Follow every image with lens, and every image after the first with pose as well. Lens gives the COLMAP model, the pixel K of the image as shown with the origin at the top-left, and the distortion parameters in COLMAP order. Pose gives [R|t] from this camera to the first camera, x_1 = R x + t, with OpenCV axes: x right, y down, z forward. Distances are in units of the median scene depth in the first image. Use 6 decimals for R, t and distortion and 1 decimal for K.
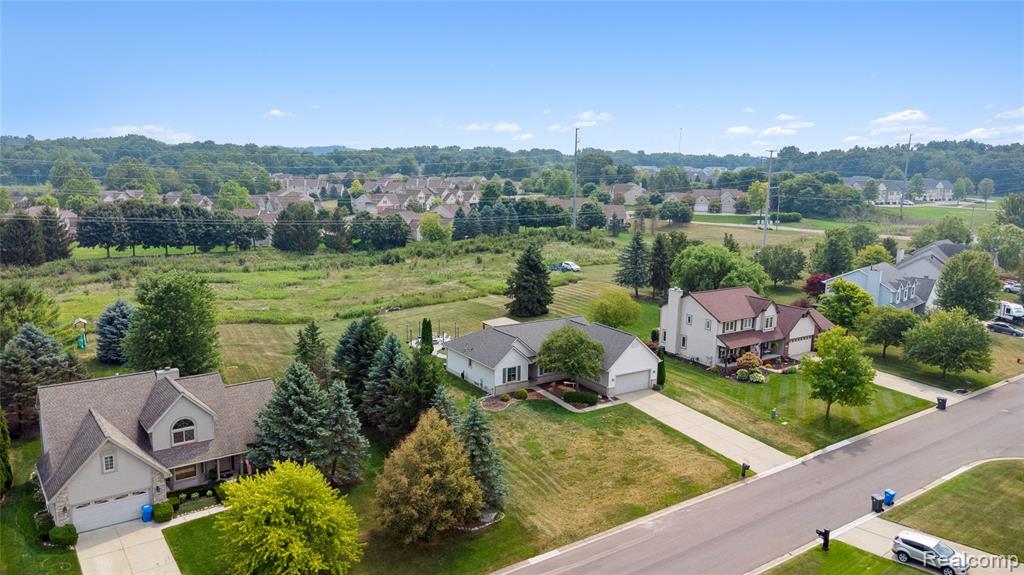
lens RADIAL K [[733.9, 0, 504.4], [0, 733.9, 287.1], [0, 0, 1]] dist [0.026652, -0.003324]
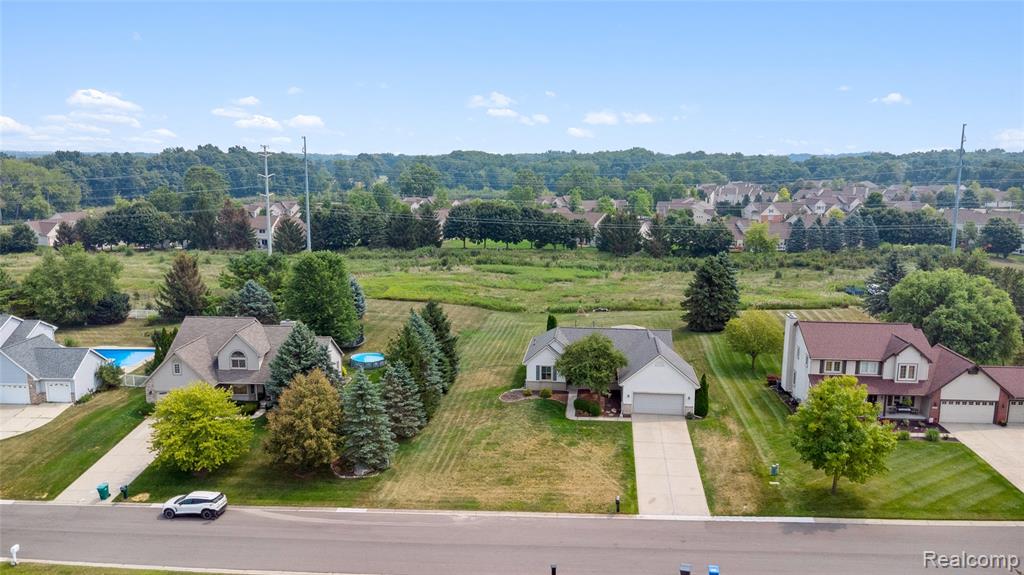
lens RADIAL K [[739.8, 0, 509.4], [0, 739.8, 284.4], [0, 0, 1]] dist [0.043566, -0.051171]
pose [[0.772306, 0.088541, -0.629050, 0.613088], [-0.099231, 0.994898, 0.018206, -0.017977], [0.627452, 0.048361, 0.777152, 0.158148]]
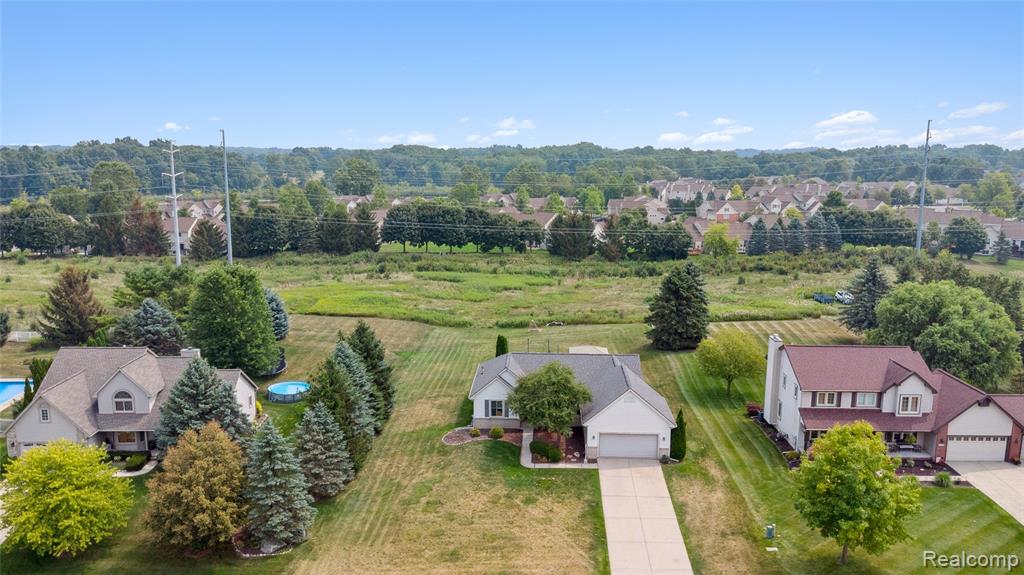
lens RADIAL K [[757.5, 0, 508.8], [0, 757.5, 285.7], [0, 0, 1]] dist [0.042905, -0.050402]
pose [[0.815972, 0.083532, -0.572024, 0.530974], [-0.090294, 0.995777, 0.016611, -0.043979], [0.570996, 0.038096, 0.820068, 0.259457]]
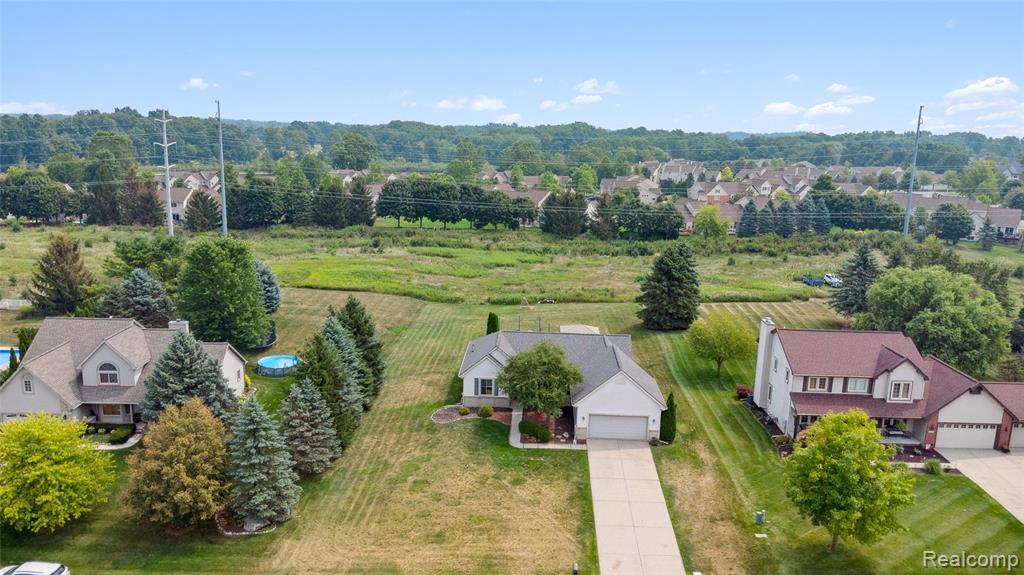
lens RADIAL K [[737.2, 0, 508.6], [0, 737.2, 284.7], [0, 0, 1]] dist [0.046836, -0.059993]
pose [[0.819532, 0.116755, -0.561013, 0.512659], [-0.109287, 0.992899, 0.046988, -0.046380], [0.562516, 0.022803, 0.826472, 0.287096]]
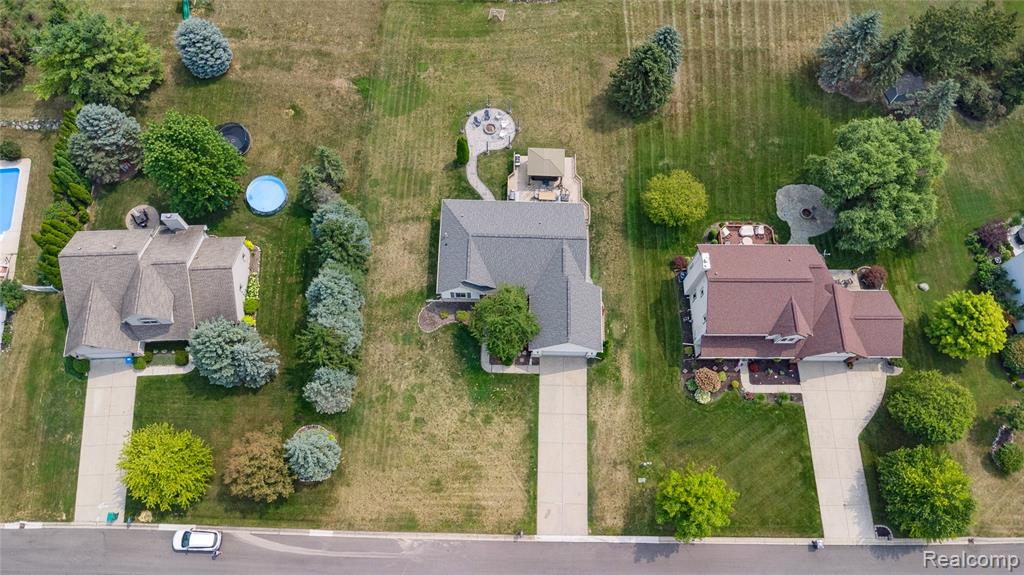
lens RADIAL K [[737.2, 0, 508.6], [0, 737.2, 284.7], [0, 0, 1]] dist [0.046836, -0.059993]
pose [[0.831867, 0.514513, -0.208022, 0.279593], [-0.103543, 0.512138, 0.852639, -0.799570], [0.545230, -0.687743, 0.479306, 0.544174]]
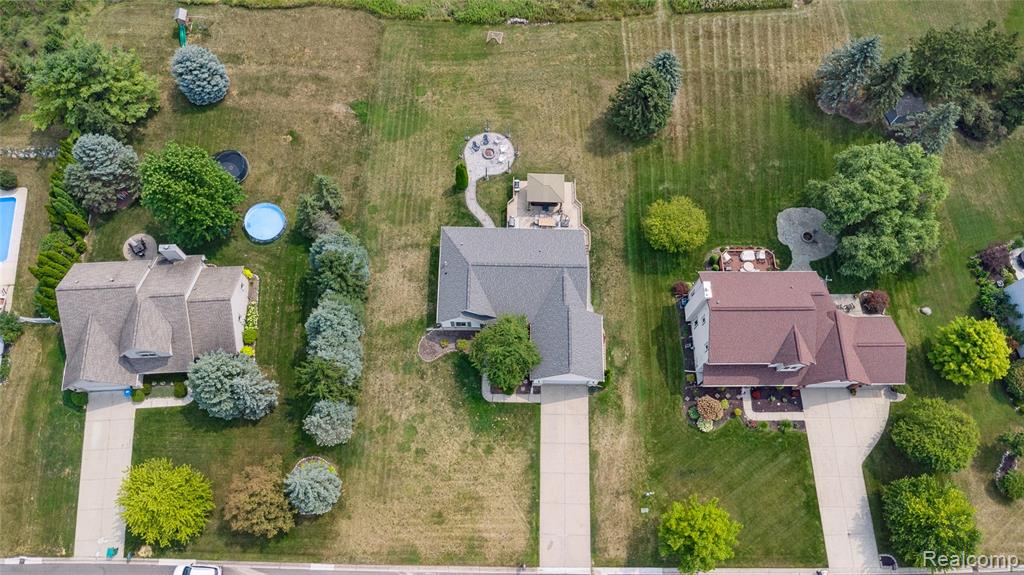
lens RADIAL K [[737.2, 0, 508.6], [0, 737.2, 284.7], [0, 0, 1]] dist [0.046836, -0.059993]
pose [[0.836172, 0.508023, -0.206710, 0.255841], [-0.100693, 0.512673, 0.852659, -0.815123], [0.539145, -0.692155, 0.479837, 0.574215]]
